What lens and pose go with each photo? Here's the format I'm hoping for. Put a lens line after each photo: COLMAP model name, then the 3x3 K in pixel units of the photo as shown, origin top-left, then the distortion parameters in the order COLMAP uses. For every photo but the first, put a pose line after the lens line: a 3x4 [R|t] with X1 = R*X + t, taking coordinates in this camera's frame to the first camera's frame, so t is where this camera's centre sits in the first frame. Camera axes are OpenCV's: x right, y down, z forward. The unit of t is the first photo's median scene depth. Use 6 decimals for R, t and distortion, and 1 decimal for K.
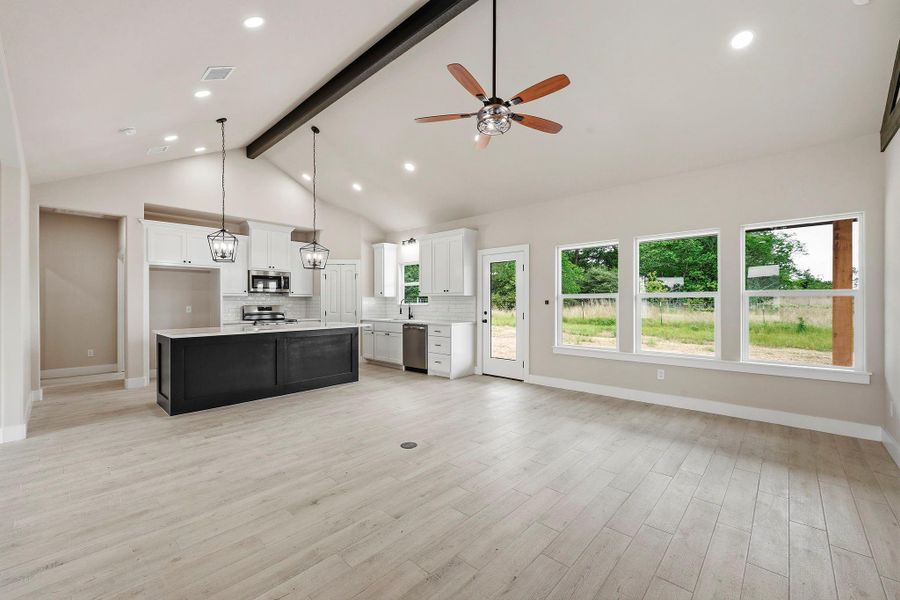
lens RADIAL K [[364.8, 0, 450.0], [0, 364.8, 300.0], [0, 0, 1]] dist [-0.001178, 0.000011]
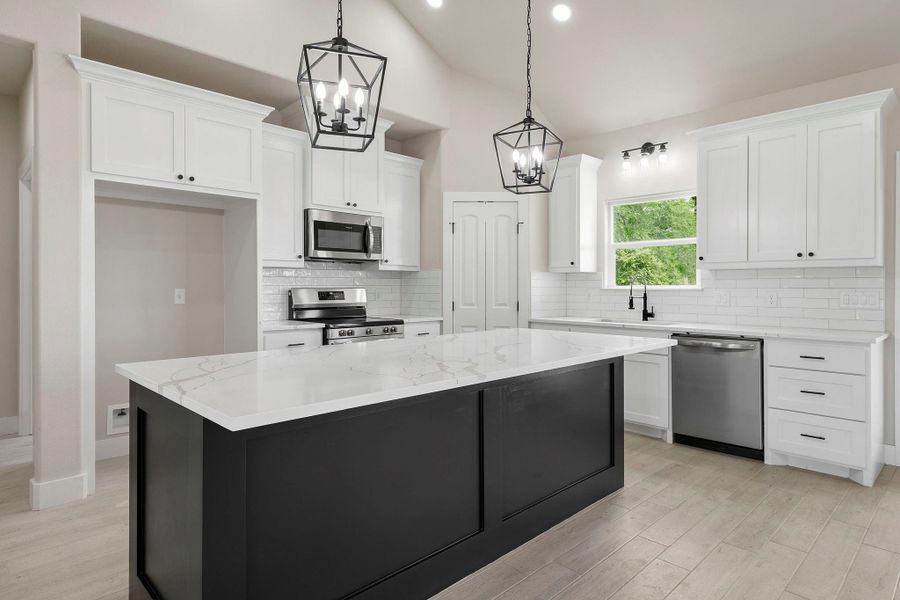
lens RADIAL K [[502.3, 0, 456.3], [0, 502.3, 285.6], [0, 0, 1]] dist [0.011612, -0.000270]
pose [[0.999210, 0.005538, -0.039344, -0.354863], [-0.005349, 0.999974, 0.004922, 0.007745], [0.039370, -0.004708, 0.999214, 0.404017]]
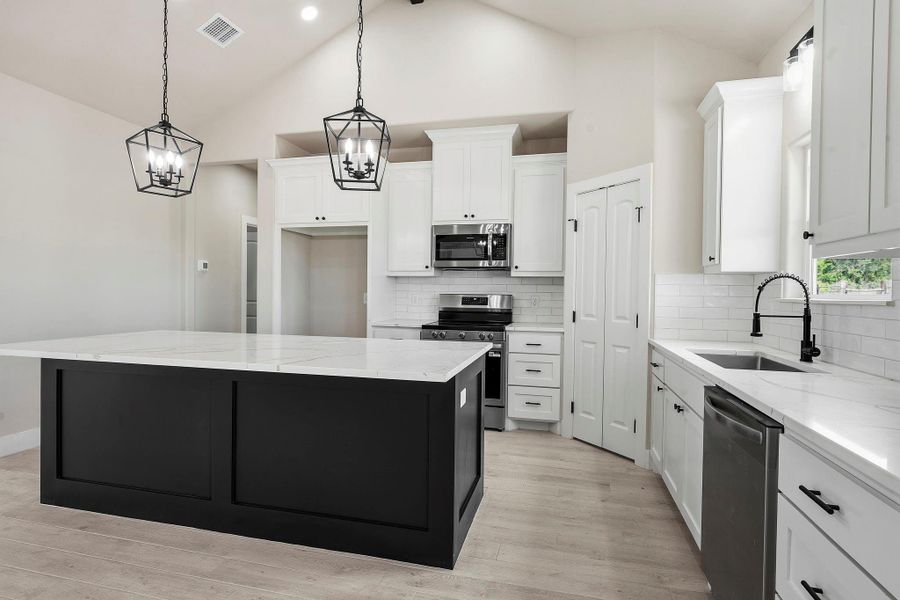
lens RADIAL K [[459.9, 0, 452.9], [0, 459.9, 301.5], [0, 0, 1]] dist [0.002386, 0.000299]
pose [[0.487801, 0.028072, -0.872503, 0.040620], [-0.010861, 0.999601, 0.026089, 0.009001], [0.872887, -0.003250, 0.487911, 0.724098]]
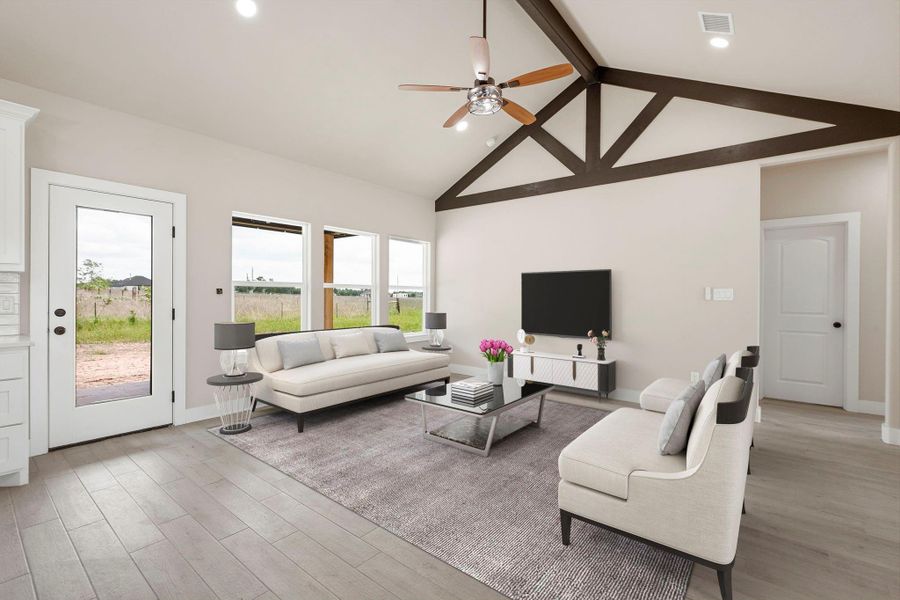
lens RADIAL K [[402.9, 0, 450.0], [0, 402.9, 300.0], [0, 0, 1]] dist [0.001320, 0.000252]
pose [[-0.068521, -0.006292, 0.997630, -0.406078], [-0.008509, 0.999947, 0.005722, 0.011010], [-0.997613, -0.008097, -0.068571, 0.508043]]
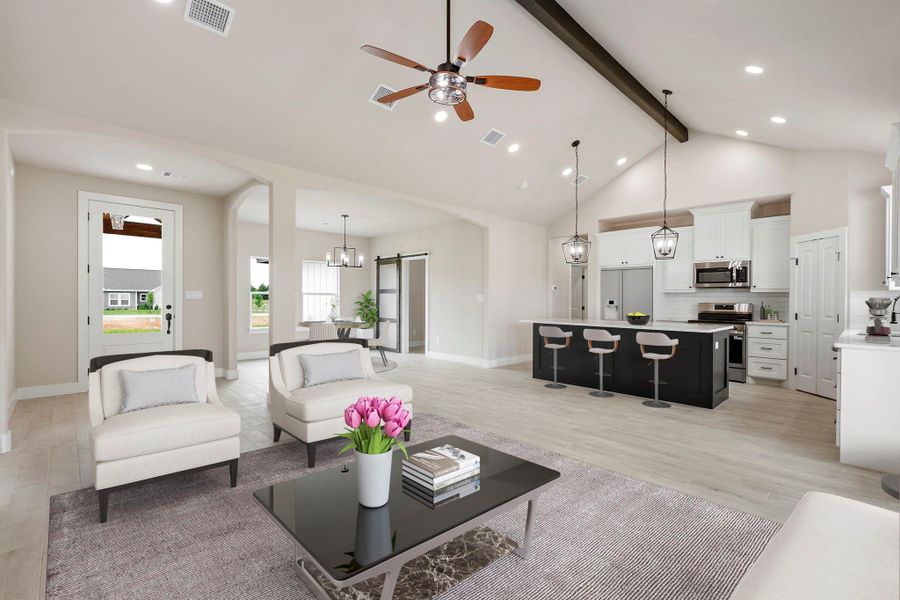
lens RADIAL K [[398.1, 0, 450.1], [0, 398.1, 298.3], [0, 0, 1]] dist [0.001666, 0.000145]
pose [[-0.052208, 0.001136, -0.998636, 0.479828], [-0.004200, 0.999990, 0.001357, 0.005577], [0.998627, 0.004265, -0.052203, 0.460480]]
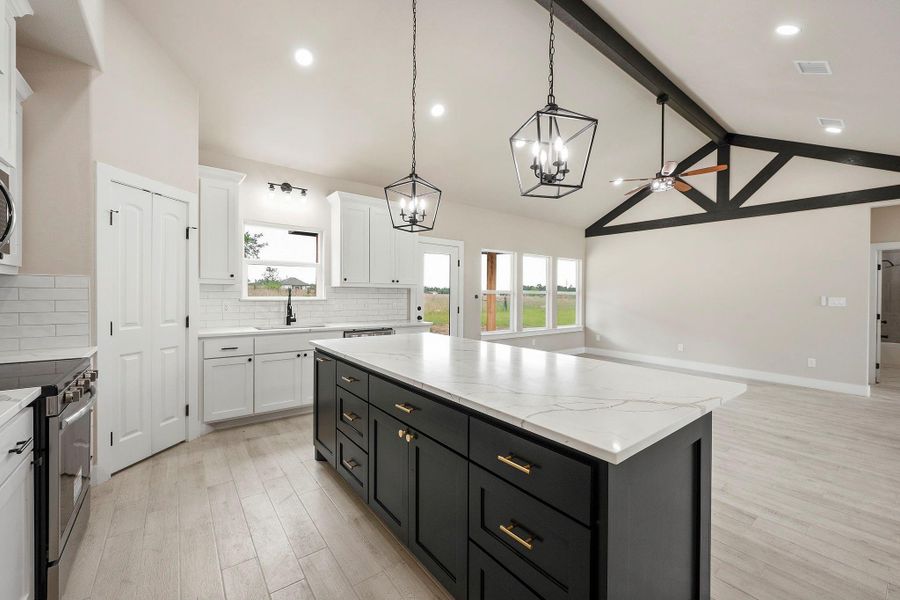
lens RADIAL K [[367.8, 0, 447.8], [0, 367.8, 295.9], [0, 0, 1]] dist [-0.002064, -0.000032]
pose [[0.154984, -0.000188, 0.987917, -0.707693], [-0.015733, 0.999873, 0.002659, 0.001253], [-0.987792, -0.015955, 0.154961, 0.736977]]
